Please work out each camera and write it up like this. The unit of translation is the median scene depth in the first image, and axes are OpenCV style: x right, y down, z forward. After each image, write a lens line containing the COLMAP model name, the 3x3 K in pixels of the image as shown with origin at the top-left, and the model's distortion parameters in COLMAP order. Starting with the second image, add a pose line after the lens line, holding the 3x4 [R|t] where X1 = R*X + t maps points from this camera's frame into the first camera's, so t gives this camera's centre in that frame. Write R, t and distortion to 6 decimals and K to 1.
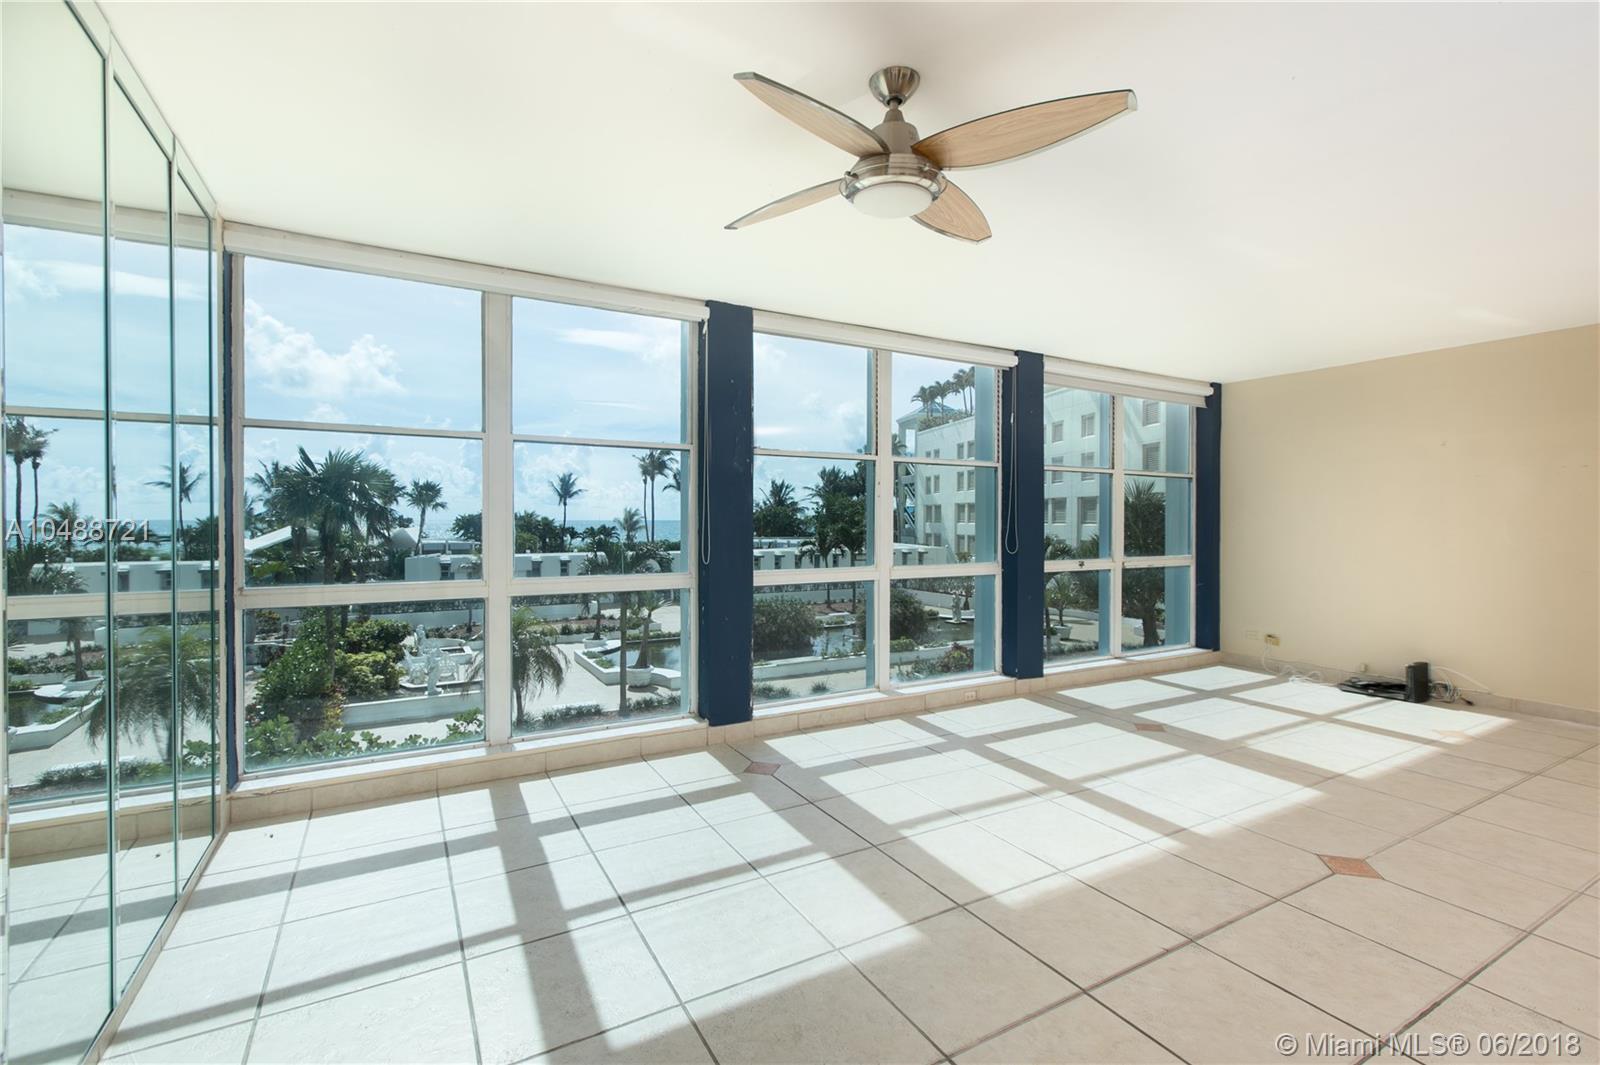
lens RADIAL K [[717.6, 0, 796.3], [0, 717.6, 530.4], [0, 0, 1]] dist [0.002717, 0.000432]
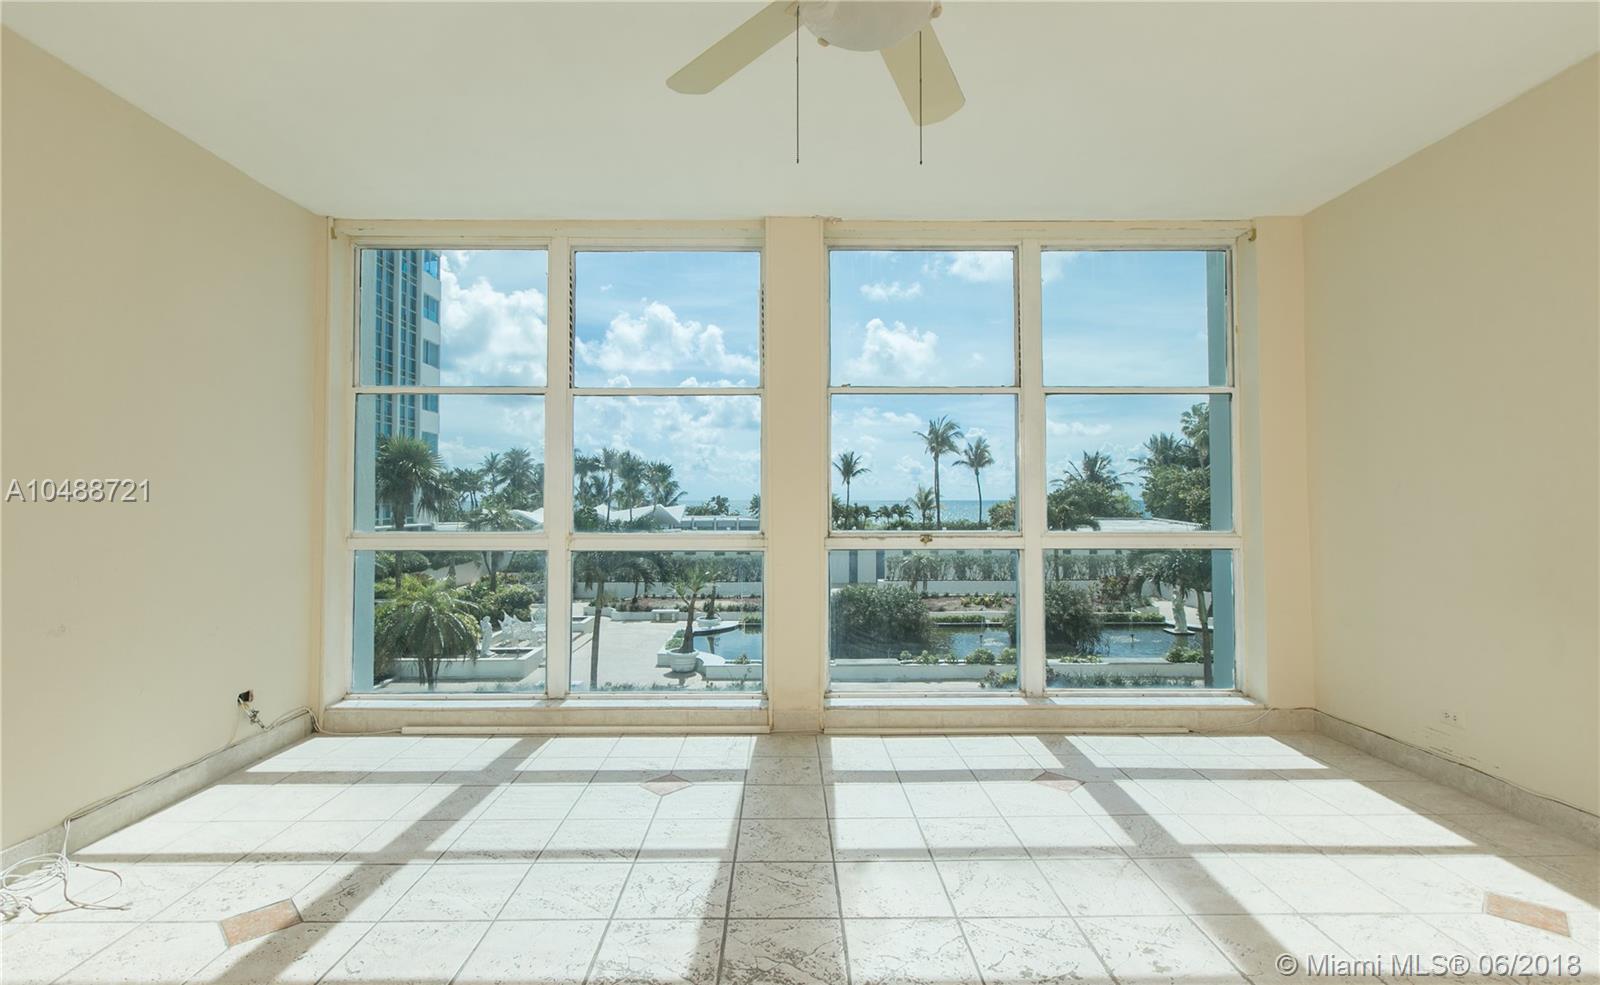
lens RADIAL K [[729.0, 0, 792.4], [0, 729.0, 470.2], [0, 0, 1]] dist [0.003824, -0.000270]
pose [[0.875458, -0.024333, -0.482682, 0.146755], [-0.002667, 0.998473, -0.055172, 0.002889], [0.483288, 0.049589, 0.874056, 0.089321]]
